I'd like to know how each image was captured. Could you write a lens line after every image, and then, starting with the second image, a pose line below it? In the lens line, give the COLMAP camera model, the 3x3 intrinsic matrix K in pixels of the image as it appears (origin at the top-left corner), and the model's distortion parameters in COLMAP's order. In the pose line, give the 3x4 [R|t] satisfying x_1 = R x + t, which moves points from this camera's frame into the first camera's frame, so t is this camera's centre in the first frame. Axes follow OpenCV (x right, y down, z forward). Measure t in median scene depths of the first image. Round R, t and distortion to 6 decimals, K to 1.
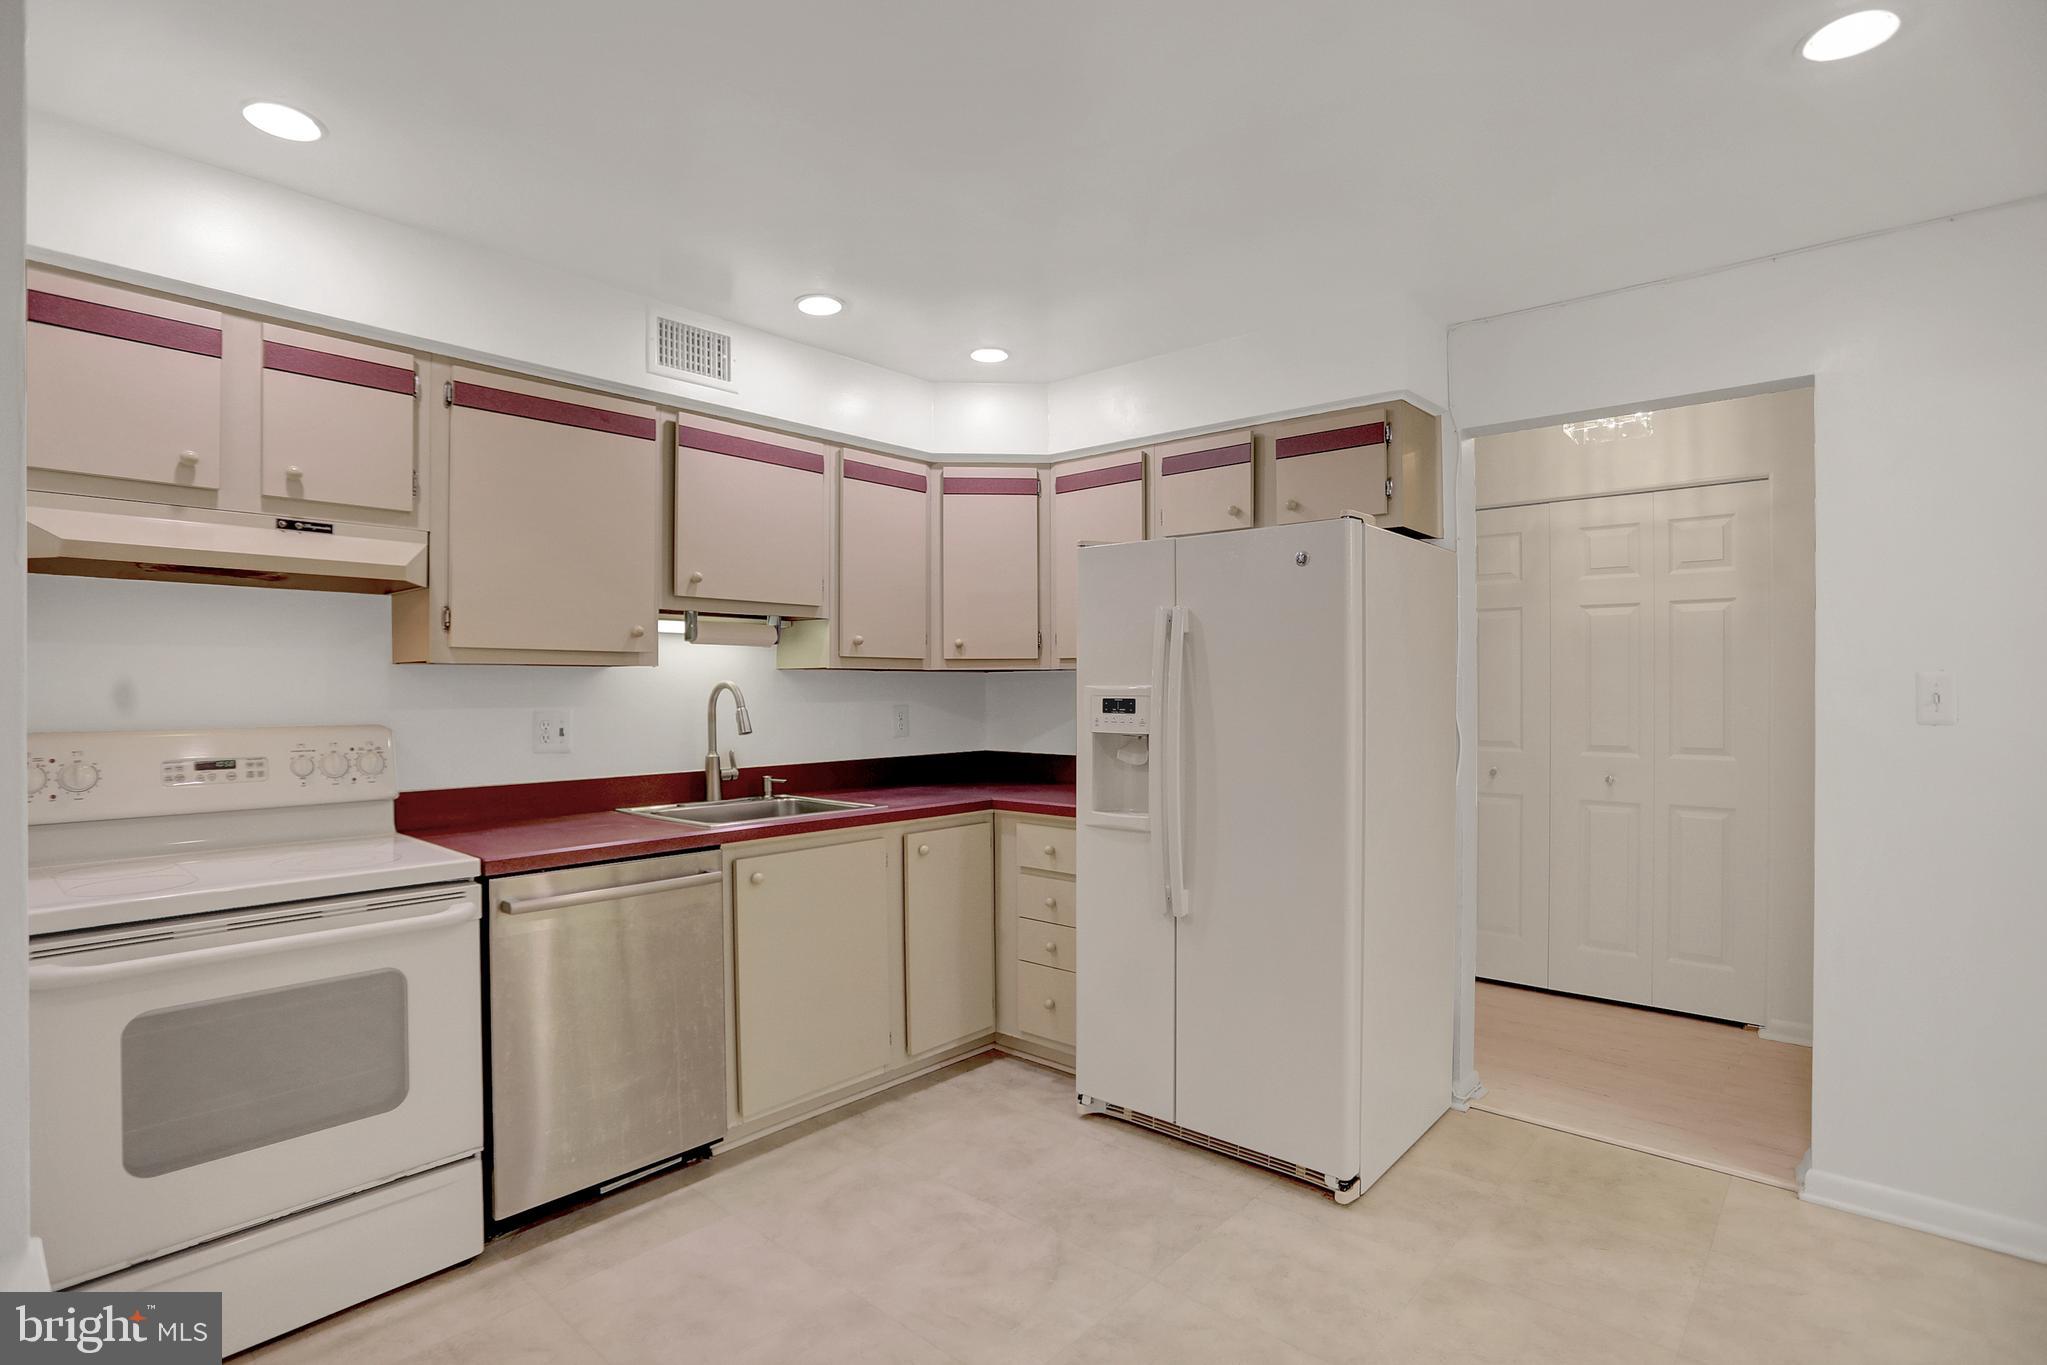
lens RADIAL K [[998.1, 0, 1002.4], [0, 998.1, 684.4], [0, 0, 1]] dist [-0.077061, 0.029800]
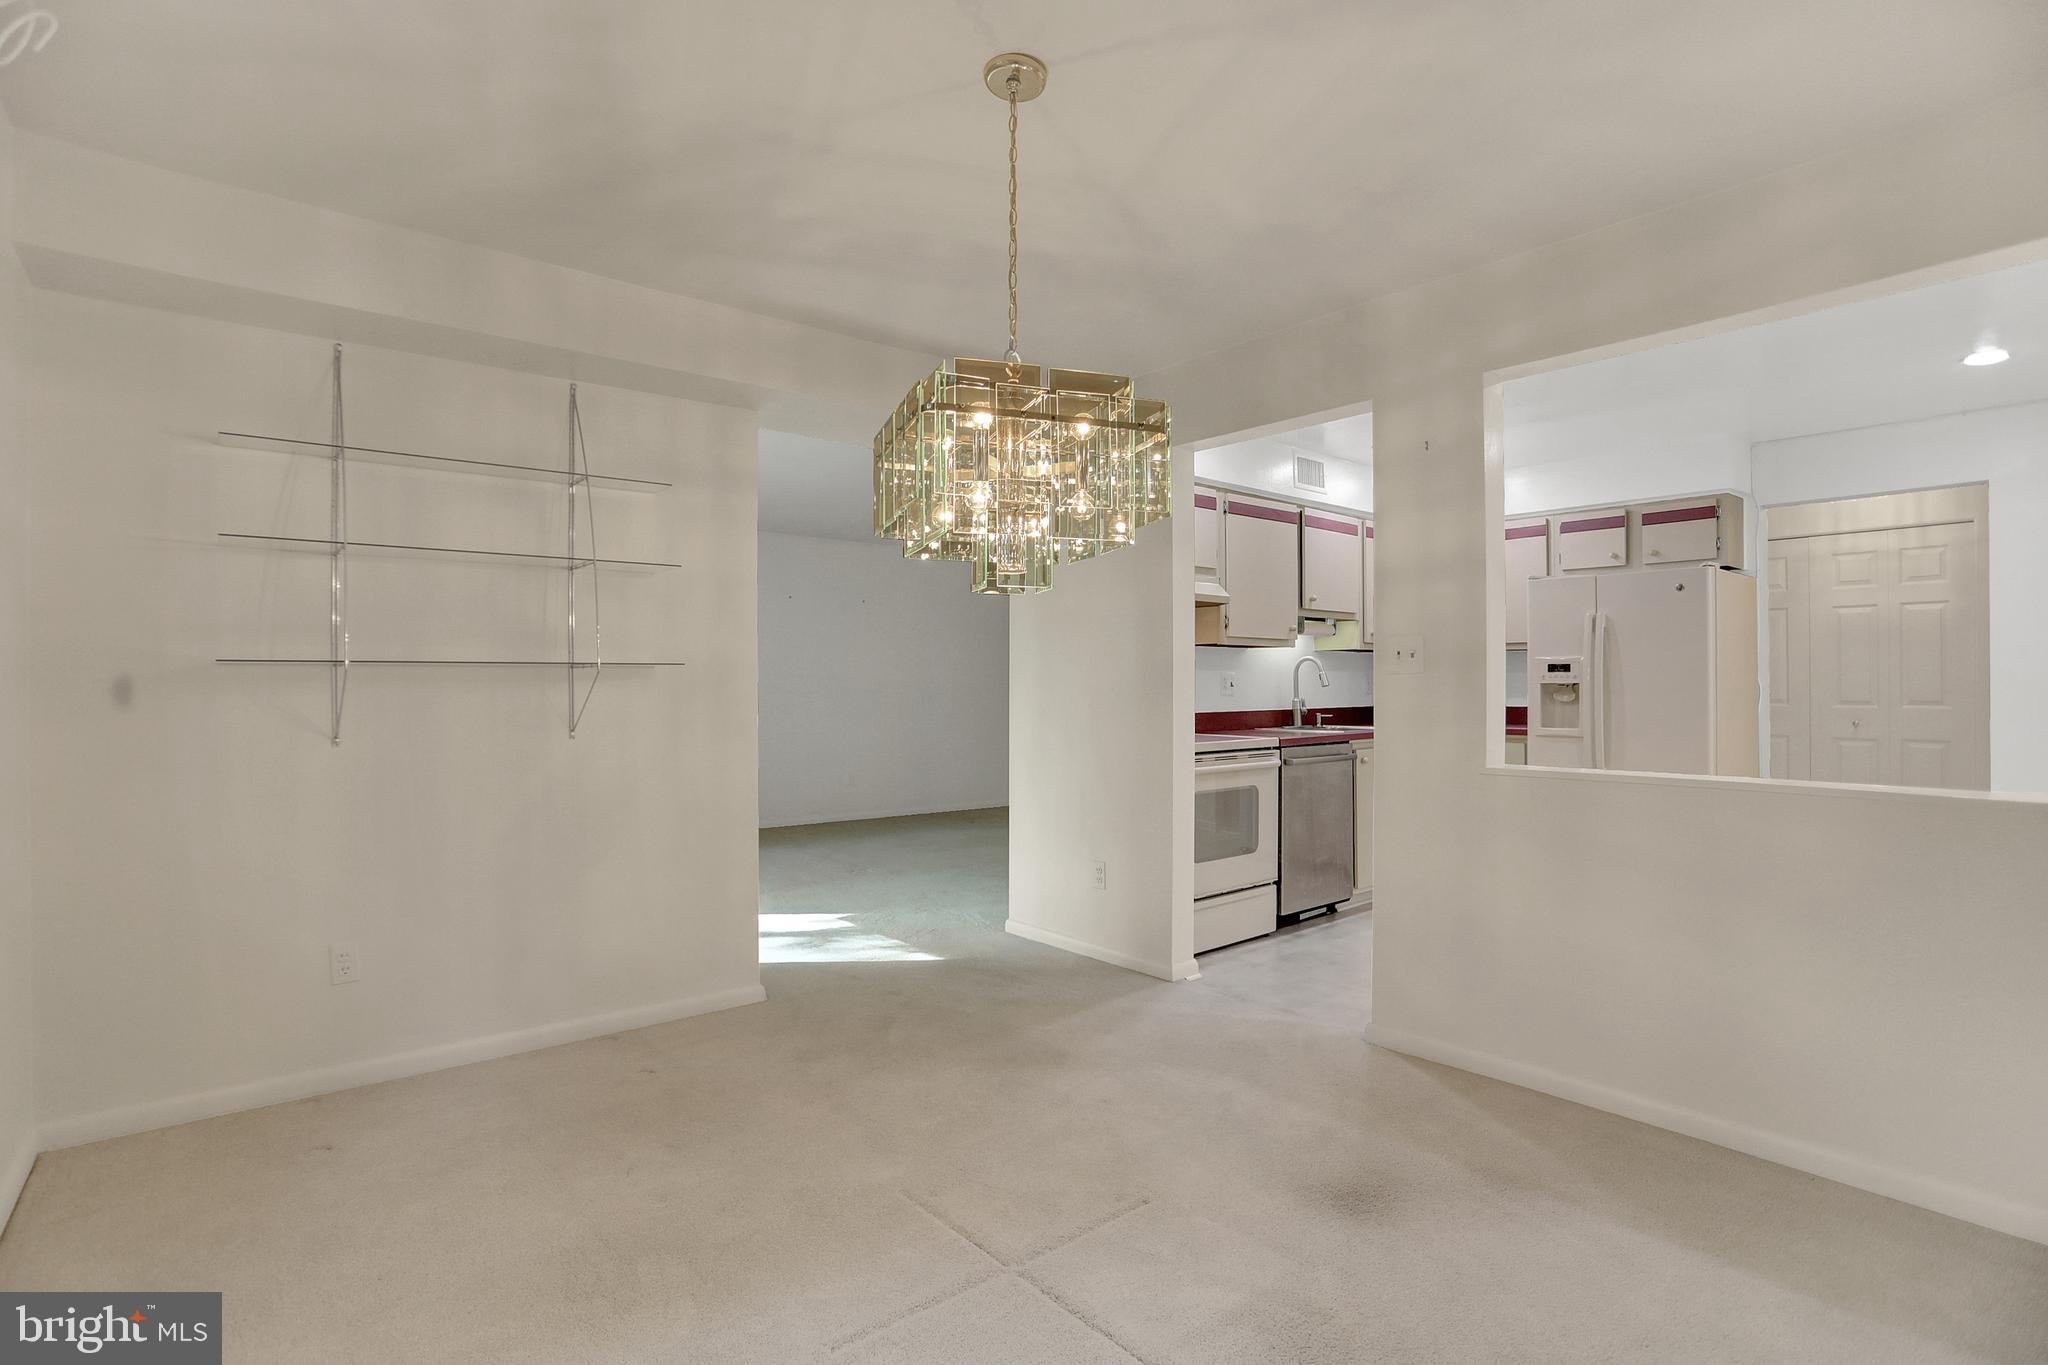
lens RADIAL K [[996.5, 0, 1020.0], [0, 996.5, 676.9], [0, 0, 1]] dist [-0.071703, 0.029186]
pose [[0.988805, -0.002588, -0.149188, -0.534671], [0.001607, 0.999976, -0.006693, 0.043986], [0.149202, 0.006378, 0.988786, -0.816262]]
